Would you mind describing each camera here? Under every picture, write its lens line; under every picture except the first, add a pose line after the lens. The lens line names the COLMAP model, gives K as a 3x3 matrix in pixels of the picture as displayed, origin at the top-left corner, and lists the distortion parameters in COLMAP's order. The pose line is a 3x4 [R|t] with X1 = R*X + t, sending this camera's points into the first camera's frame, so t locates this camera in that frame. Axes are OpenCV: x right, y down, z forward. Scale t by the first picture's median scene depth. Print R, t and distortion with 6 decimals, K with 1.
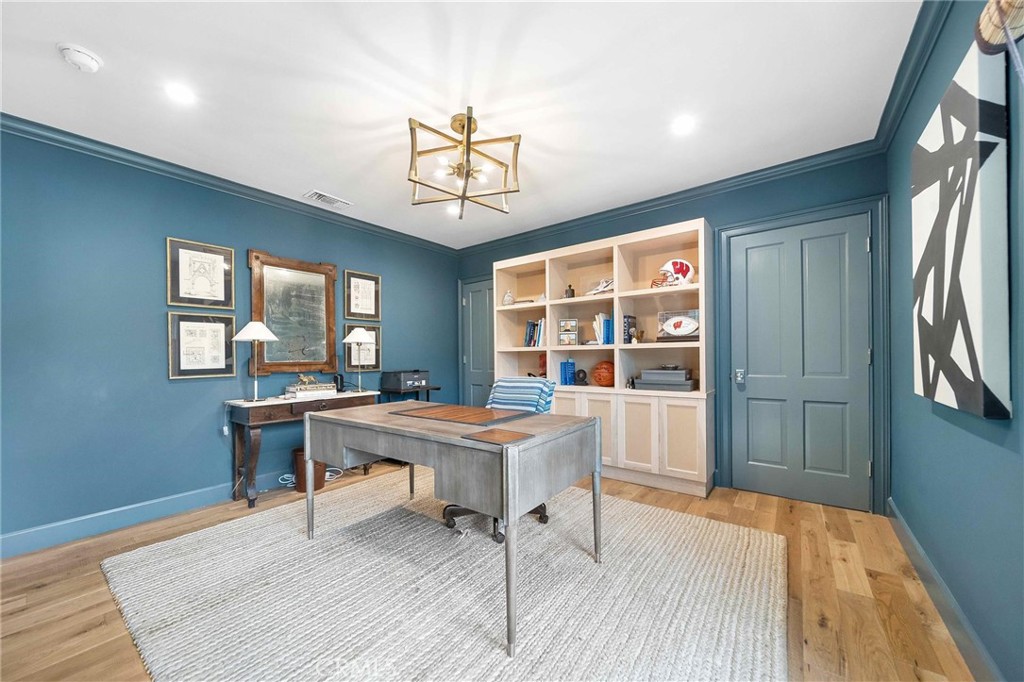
lens RADIAL K [[367.0, 0, 520.2], [0, 367.0, 354.8], [0, 0, 1]] dist [-0.000865, -0.000073]
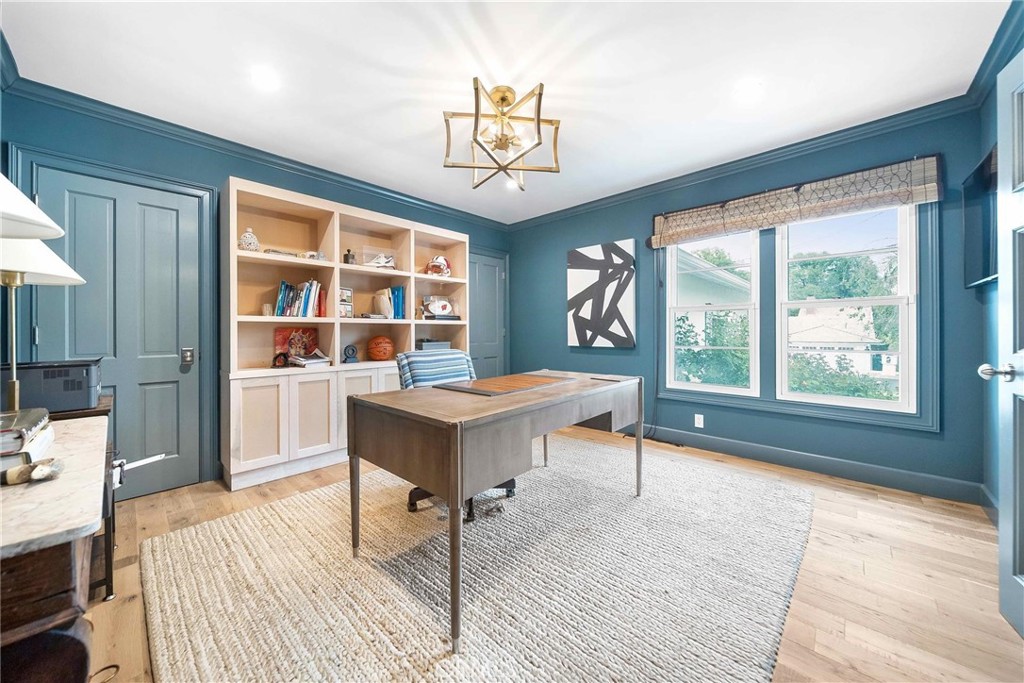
lens RADIAL K [[367.0, 0, 511.4], [0, 367.0, 334.3], [0, 0, 1]] dist [-0.000865, -0.000073]
pose [[0.110119, 0.002343, 0.993916, -0.719736], [0.001740, 0.999995, -0.002550, 0.017083], [-0.993917, 0.002010, 0.110114, 0.530087]]
